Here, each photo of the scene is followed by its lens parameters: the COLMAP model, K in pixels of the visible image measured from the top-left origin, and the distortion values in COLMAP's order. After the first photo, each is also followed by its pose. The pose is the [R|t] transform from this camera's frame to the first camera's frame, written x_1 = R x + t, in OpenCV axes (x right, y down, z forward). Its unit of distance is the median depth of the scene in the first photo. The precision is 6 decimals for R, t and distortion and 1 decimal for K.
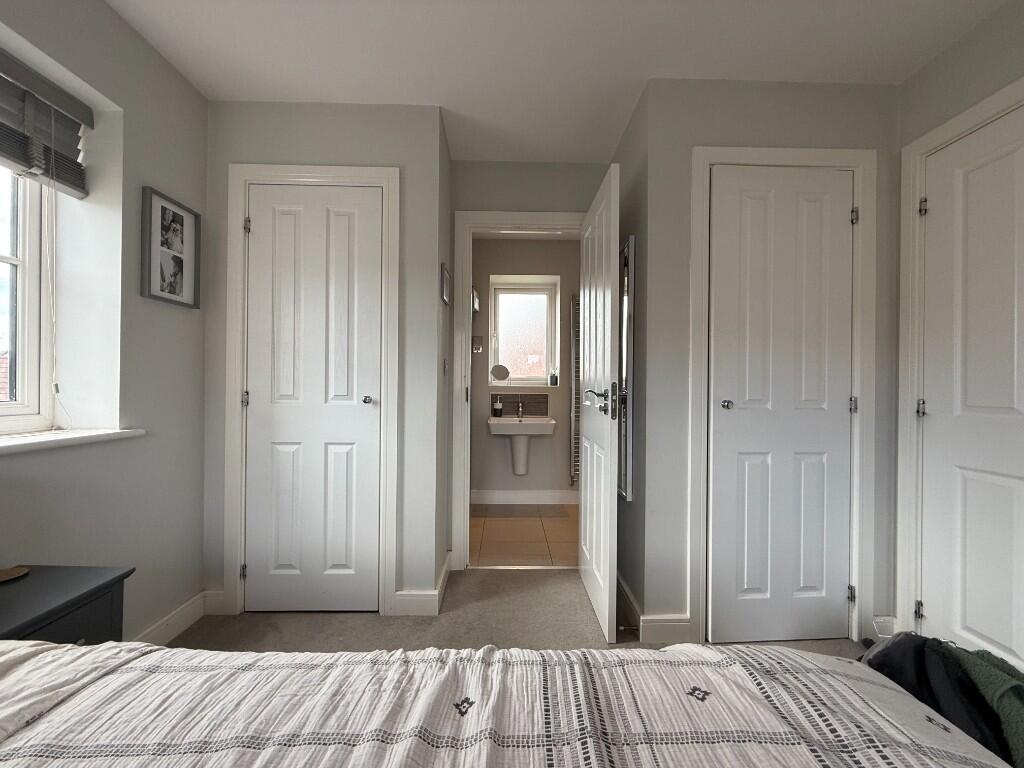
lens RADIAL K [[410.1, 0, 511.7], [0, 410.1, 384.8], [0, 0, 1]] dist [0.002759, -0.000643]
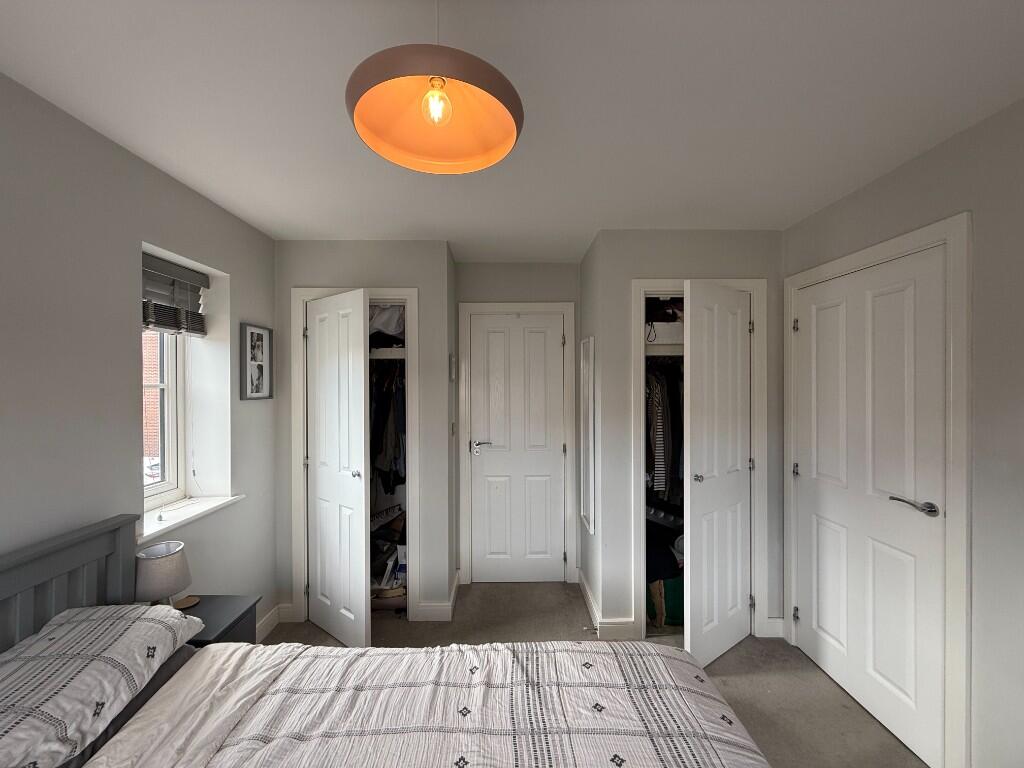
lens RADIAL K [[410.1, 0, 511.7], [0, 410.1, 384.8], [0, 0, 1]] dist [0.002759, -0.000643]
pose [[0.999900, -0.013535, -0.004134, 0.040188], [0.013565, 0.999881, 0.007293, -0.253257], [0.004035, -0.007348, 0.999965, -0.394815]]
